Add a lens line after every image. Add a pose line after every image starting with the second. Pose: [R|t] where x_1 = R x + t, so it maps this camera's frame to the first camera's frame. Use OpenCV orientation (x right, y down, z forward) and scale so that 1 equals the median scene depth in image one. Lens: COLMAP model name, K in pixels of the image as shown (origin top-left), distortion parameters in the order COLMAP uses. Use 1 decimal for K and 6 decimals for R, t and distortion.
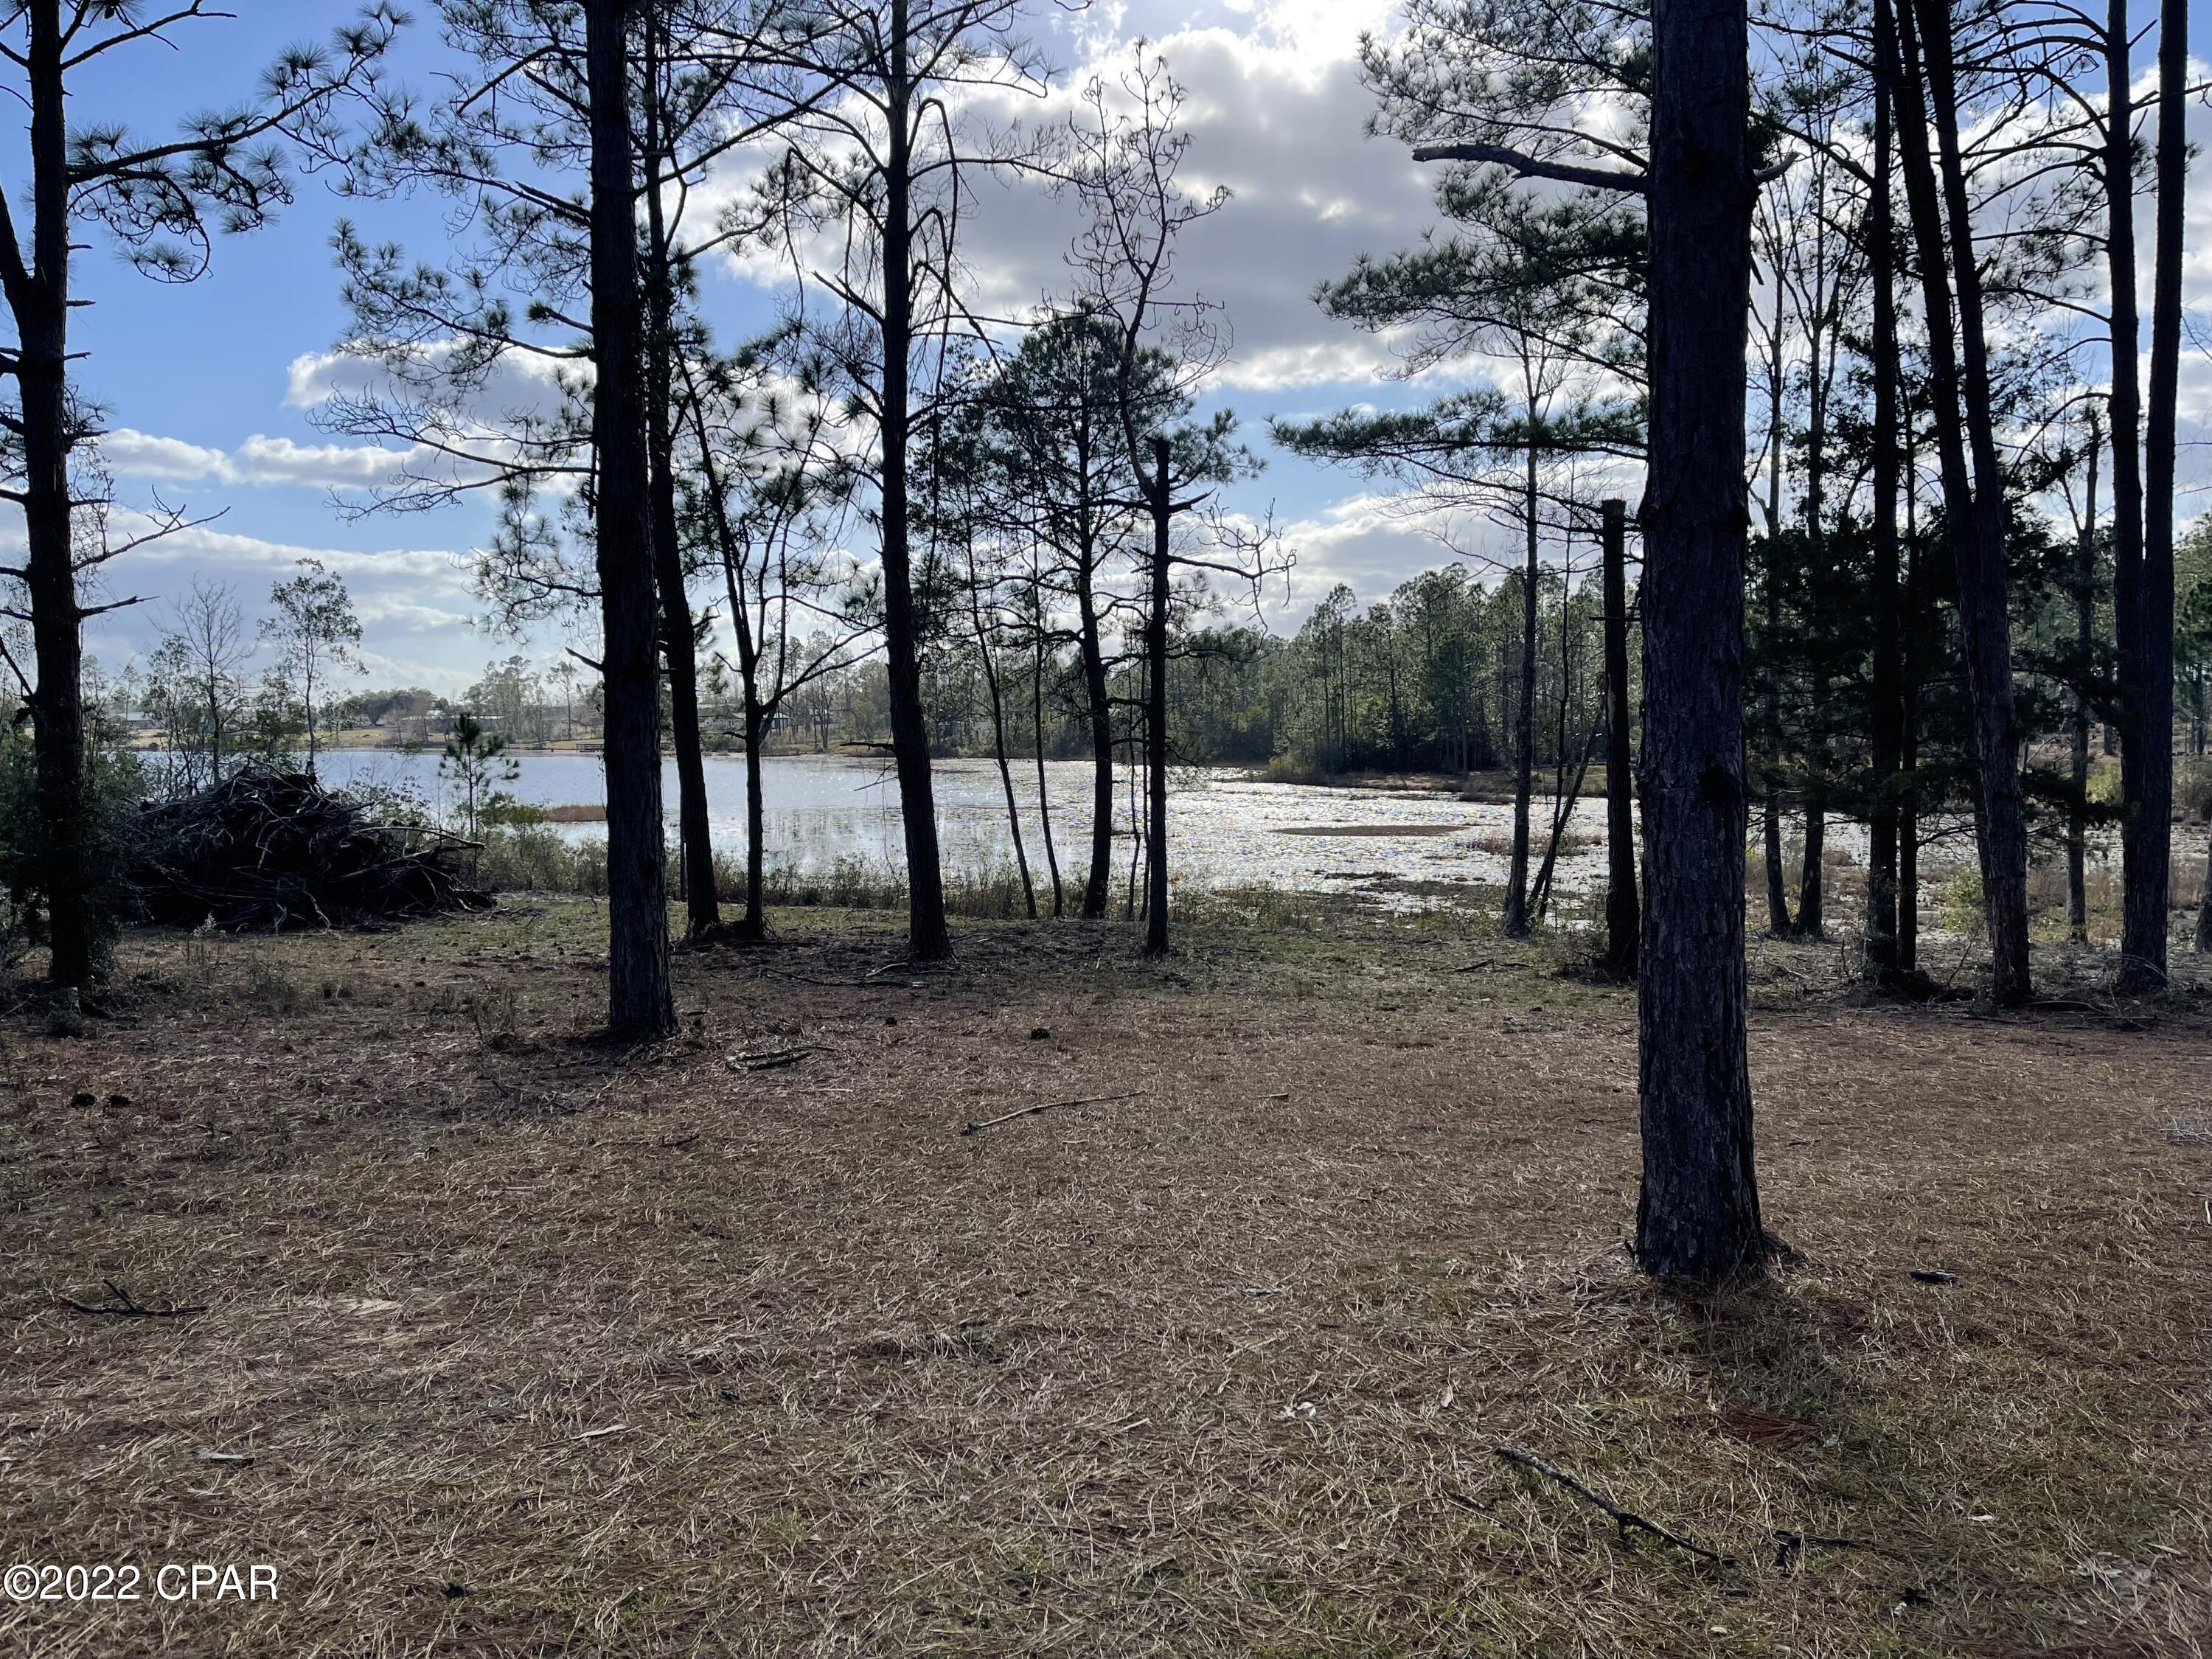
lens RADIAL K [[1762.5, 0, 1106.0], [0, 1762.5, 829.5], [0, 0, 1]] dist [-0.001181, -0.001000]
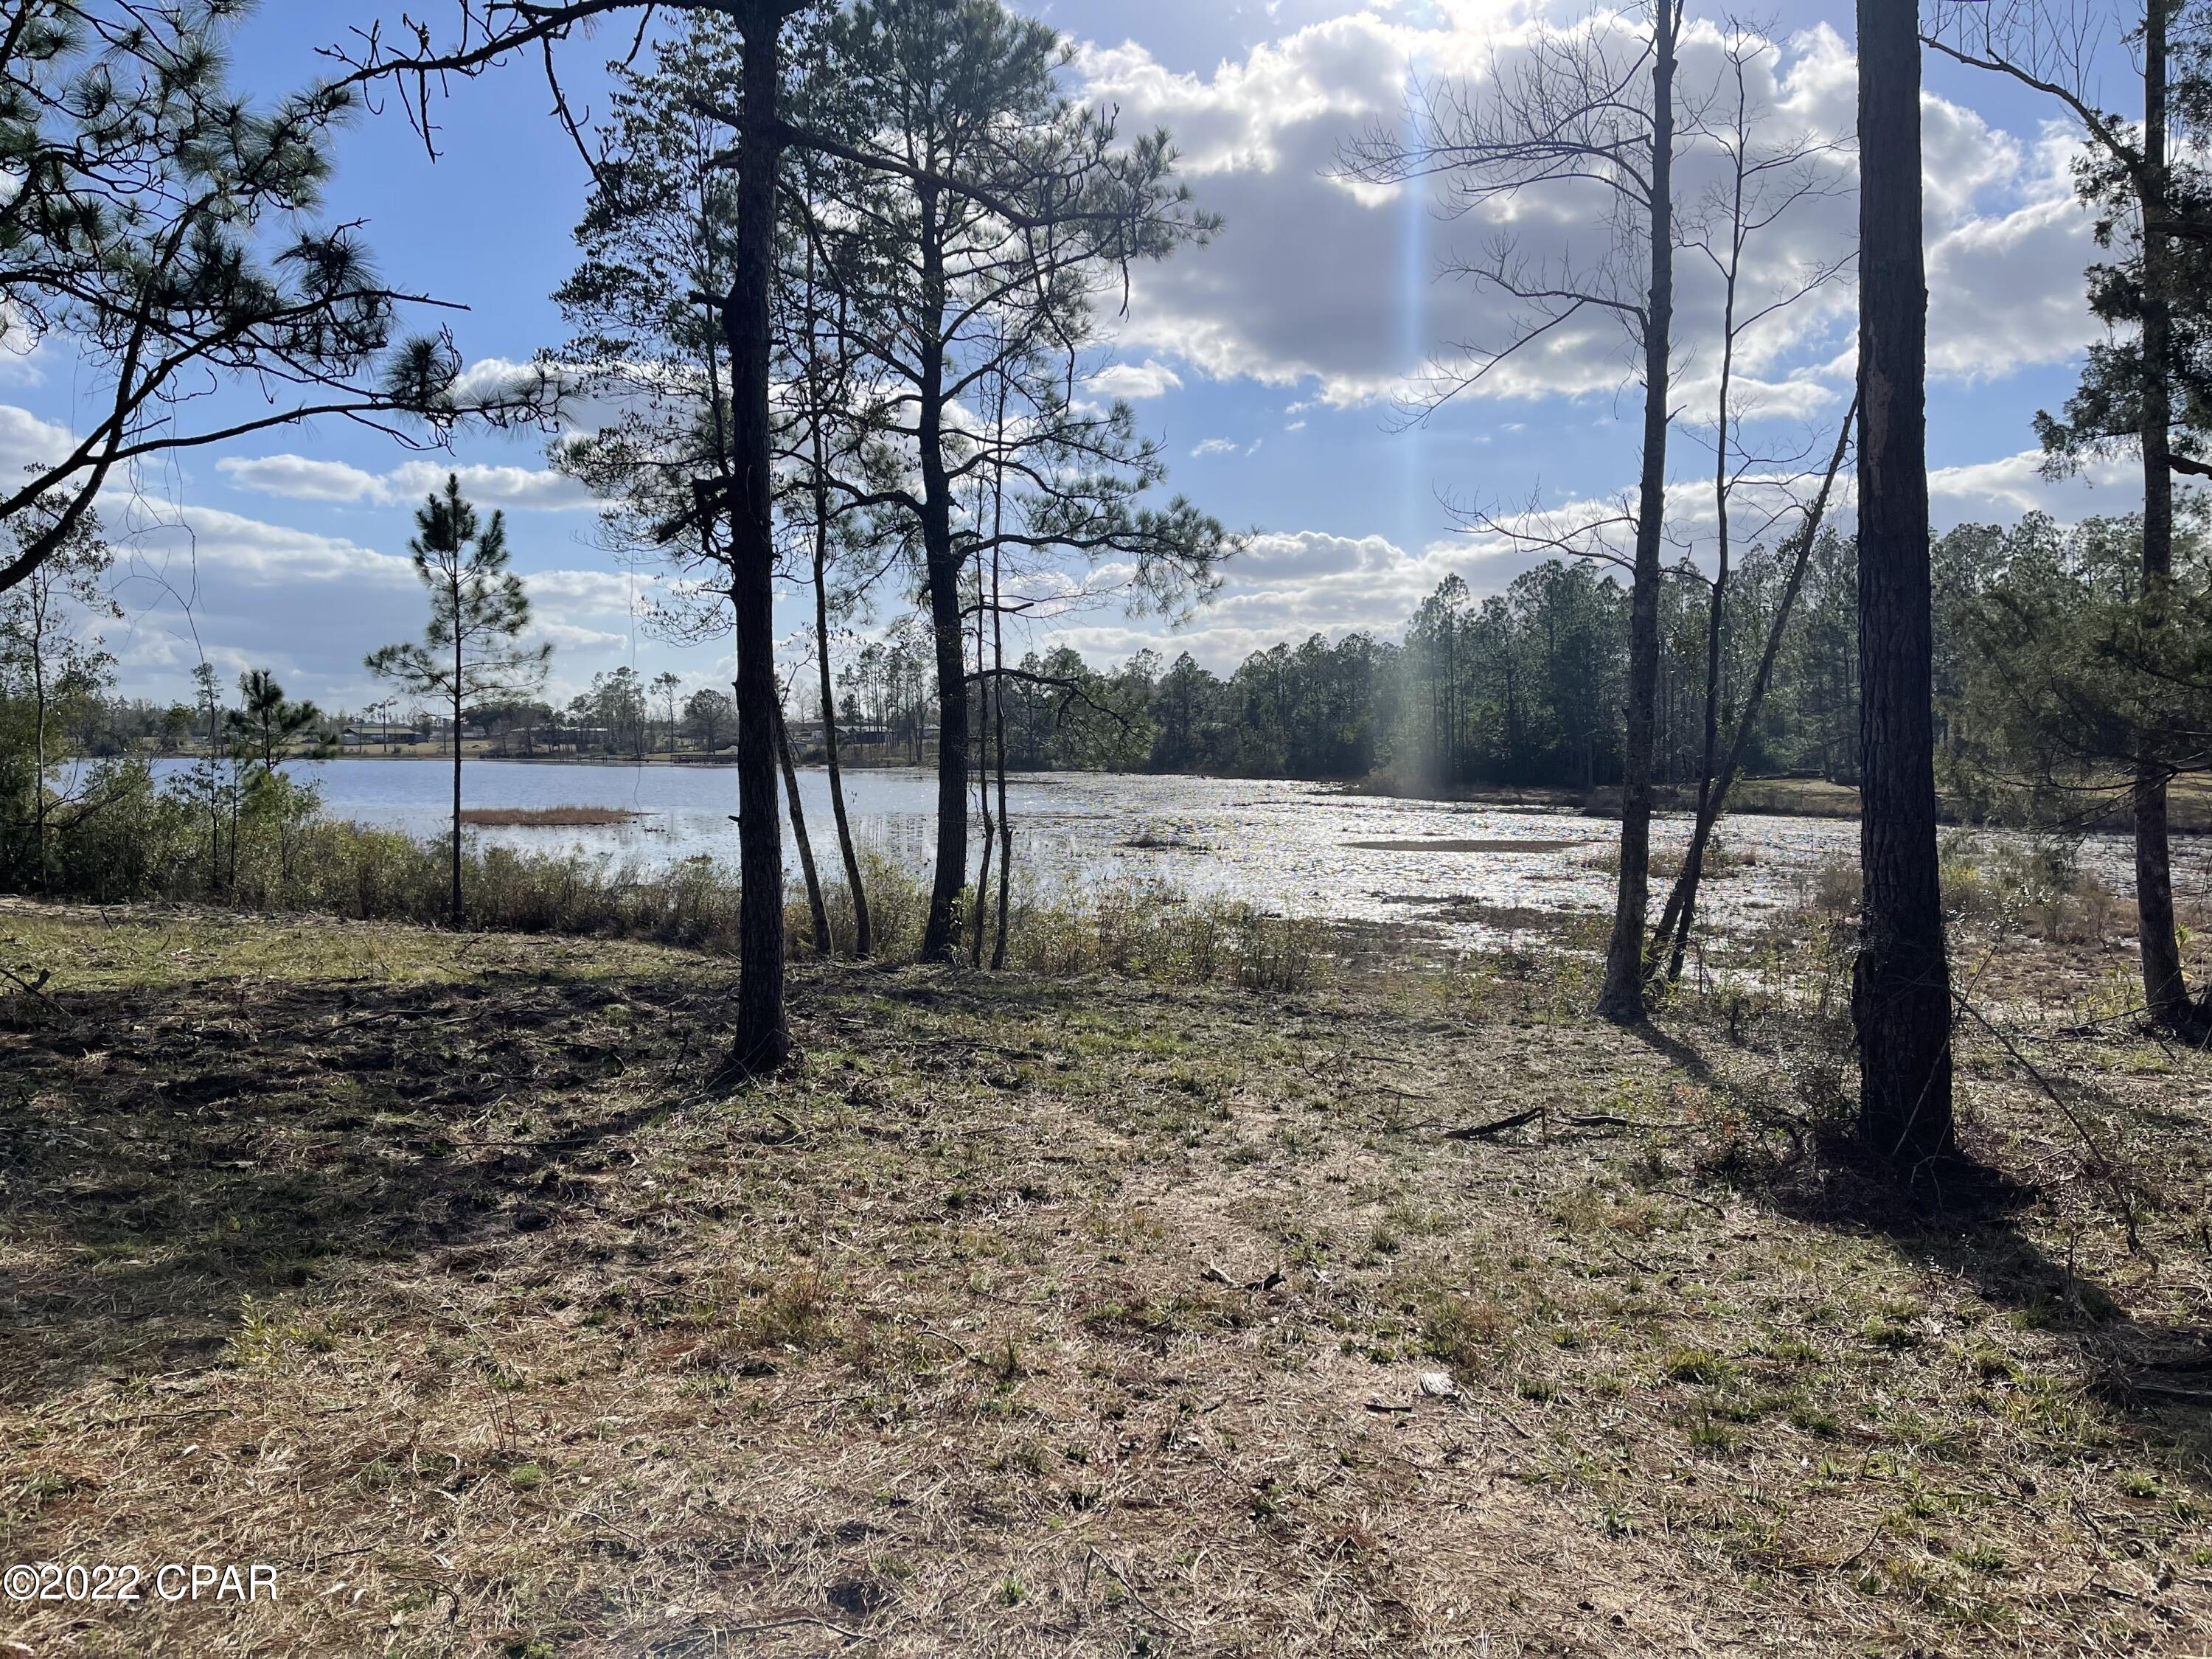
lens RADIAL K [[1762.5, 0, 1106.0], [0, 1762.5, 829.5], [0, 0, 1]] dist [-0.001181, -0.001000]
pose [[0.997305, 0.012309, -0.072331, 0.045846], [-0.013200, 0.999843, -0.011853, 0.005342], [0.072174, 0.012776, 0.997310, 0.183562]]
